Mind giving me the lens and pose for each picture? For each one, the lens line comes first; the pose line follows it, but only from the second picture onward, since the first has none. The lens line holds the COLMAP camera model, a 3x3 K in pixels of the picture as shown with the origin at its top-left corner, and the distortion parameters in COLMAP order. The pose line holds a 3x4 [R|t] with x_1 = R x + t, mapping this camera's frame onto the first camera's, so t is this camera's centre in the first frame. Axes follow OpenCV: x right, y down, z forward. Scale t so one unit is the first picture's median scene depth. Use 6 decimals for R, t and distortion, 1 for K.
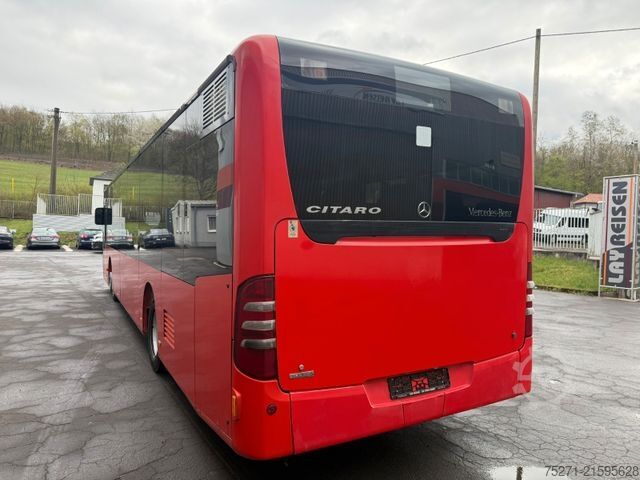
lens RADIAL K [[446.2, 0, 318.2], [0, 446.2, 238.8], [0, 0, 1]] dist [0.061622, -0.065061]
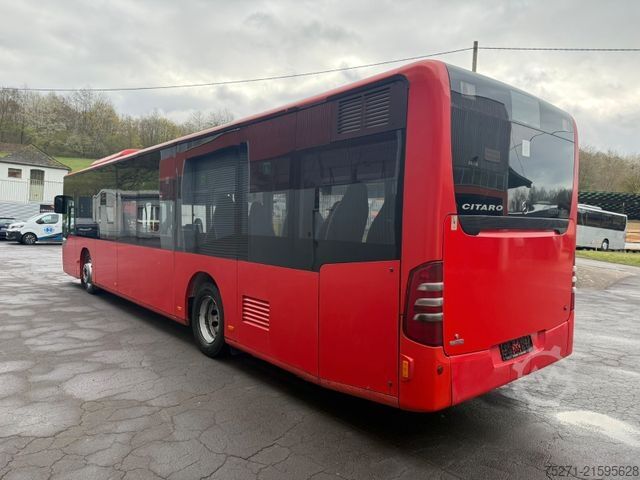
lens RADIAL K [[446.2, 0, 318.2], [0, 446.2, 238.8], [0, 0, 1]] dist [0.061622, -0.065061]
pose [[0.981480, 0.001649, 0.191555, -0.549783], [-0.005384, 0.999805, 0.018982, 0.000357], [-0.191487, -0.019662, 0.981298, -0.106855]]
